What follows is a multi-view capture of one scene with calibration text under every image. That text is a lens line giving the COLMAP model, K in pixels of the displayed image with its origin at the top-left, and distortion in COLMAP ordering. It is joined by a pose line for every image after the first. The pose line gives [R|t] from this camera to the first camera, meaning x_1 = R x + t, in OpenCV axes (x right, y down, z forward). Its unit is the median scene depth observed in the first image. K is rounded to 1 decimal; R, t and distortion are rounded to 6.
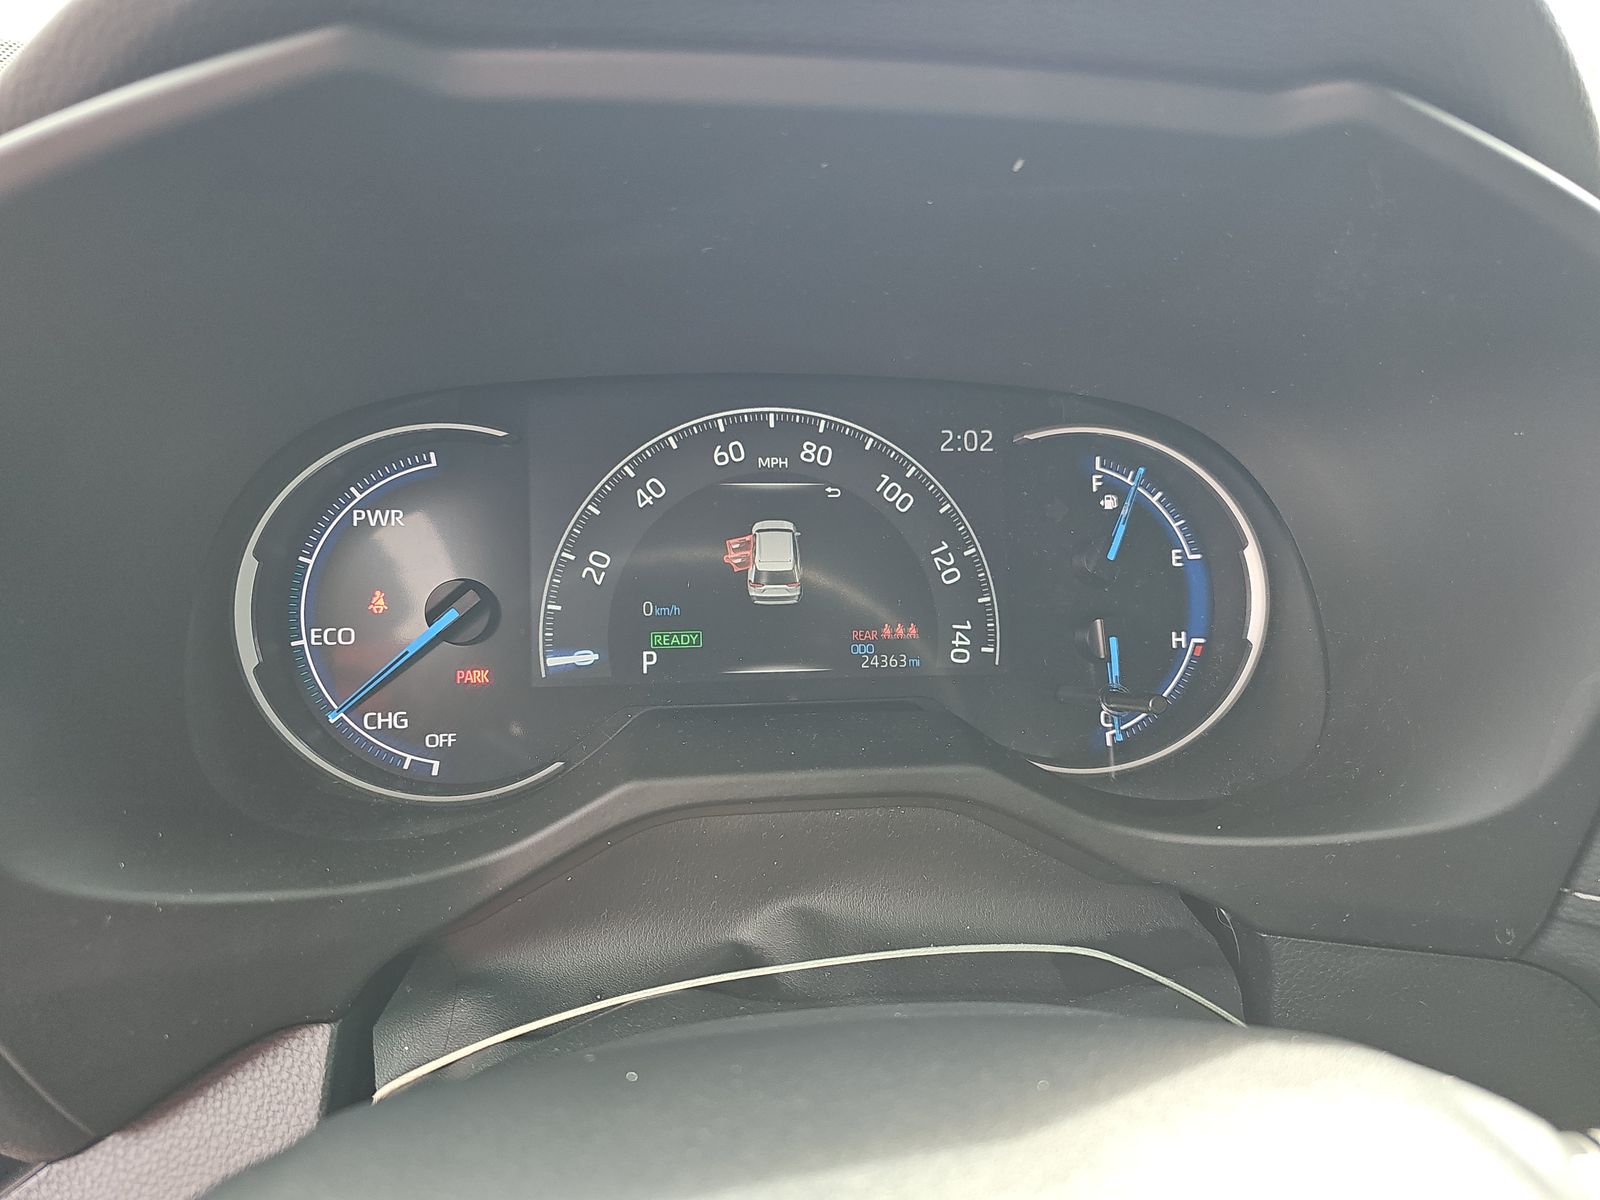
lens RADIAL K [[1089.4, 0, 799.4], [0, 1089.4, 624.8], [0, 0, 1]] dist [0.032590, -0.032689]
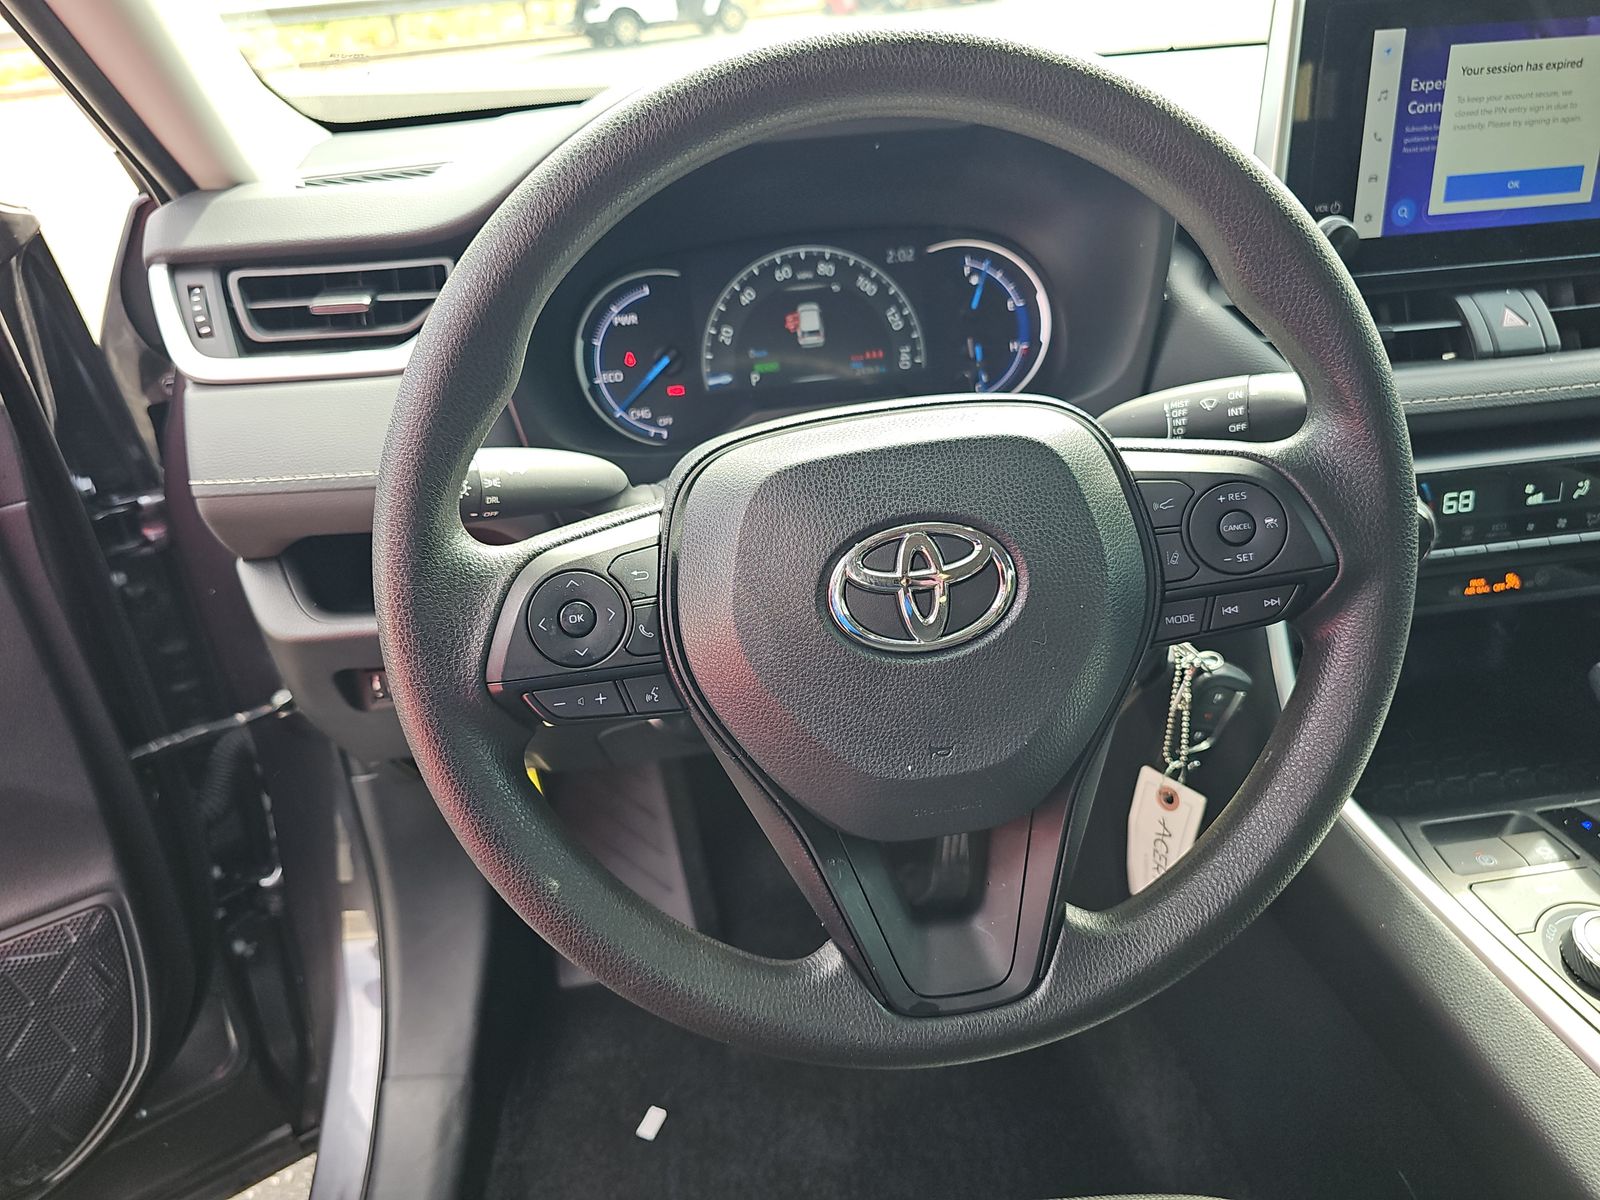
lens RADIAL K [[1089.4, 0, 799.4], [0, 1089.4, 624.8], [0, 0, 1]] dist [0.032590, -0.032689]
pose [[0.994850, -0.086731, -0.052454, 0.015856], [0.092639, 0.988035, 0.123311, 0.244855], [0.041131, -0.127536, 0.990981, -1.118912]]
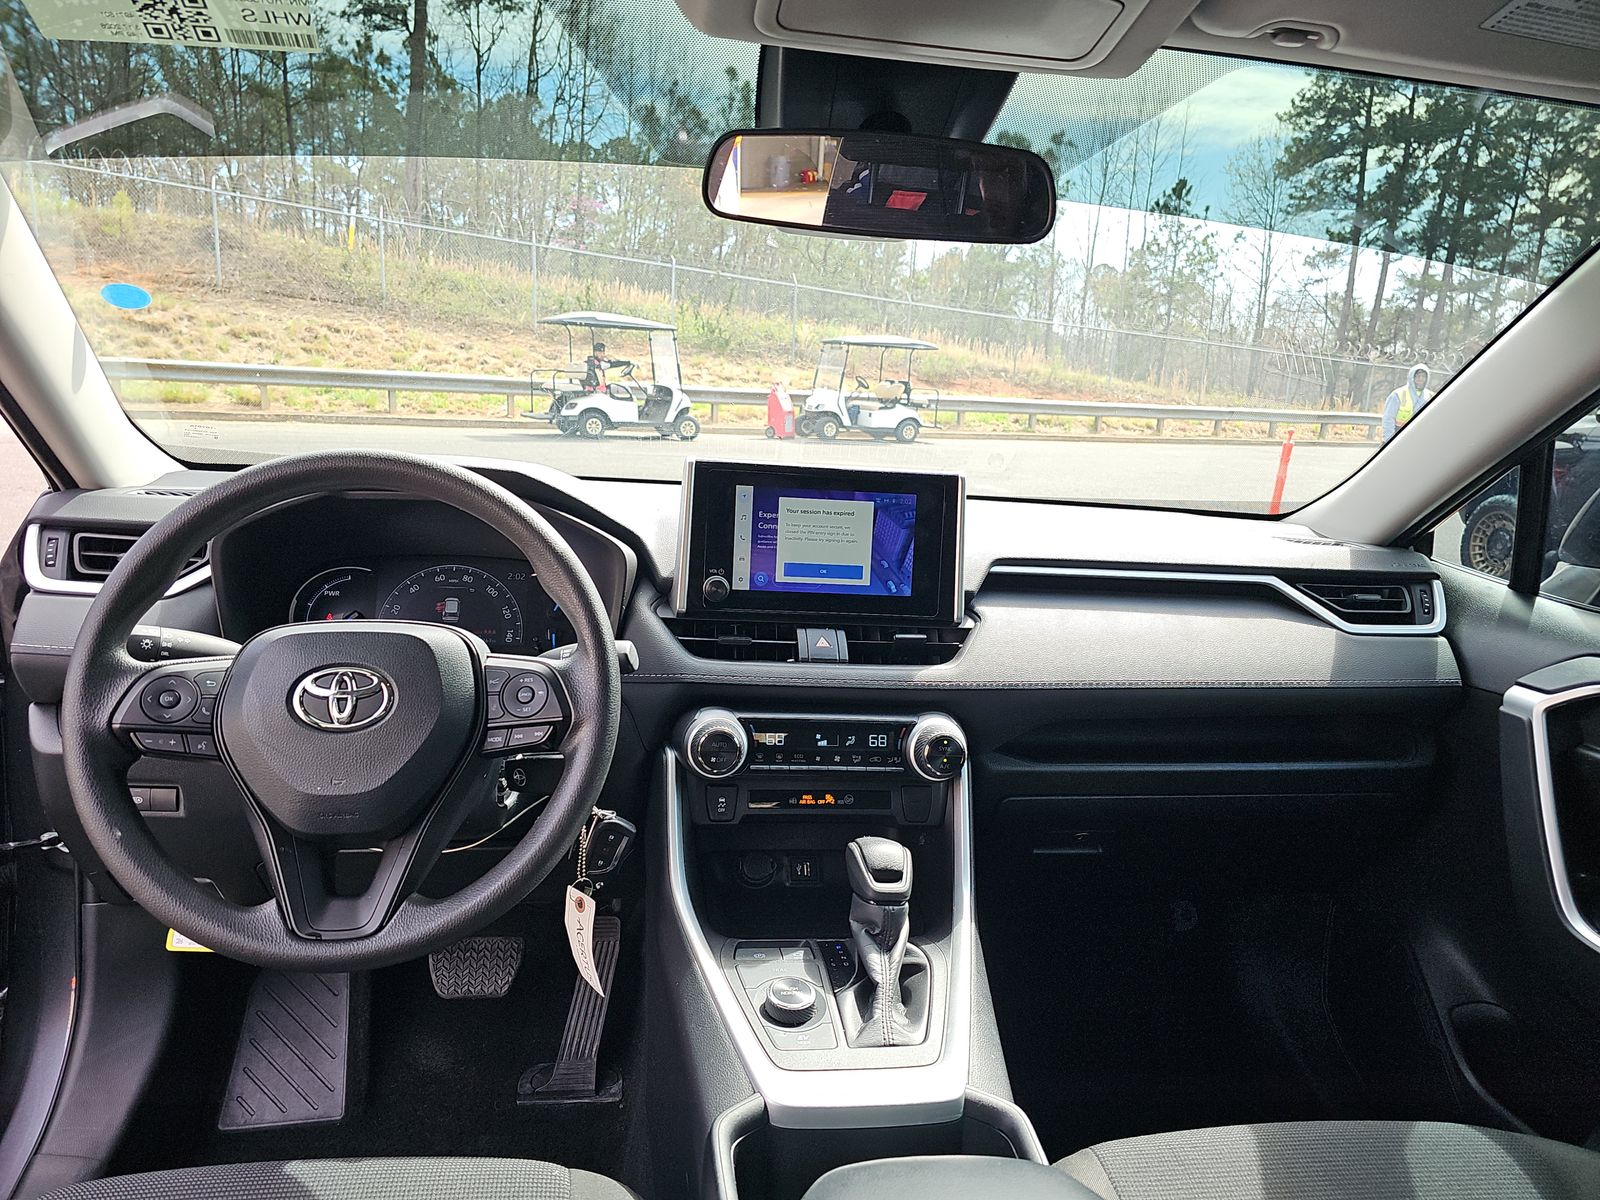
lens RADIAL K [[1089.4, 0, 799.4], [0, 1089.4, 624.8], [0, 0, 1]] dist [0.032590, -0.032689]
pose [[0.999683, 0.012472, 0.021848, 0.953752], [-0.007727, 0.978698, -0.205159, 0.654089], [-0.023942, 0.204925, 0.978485, -2.248848]]
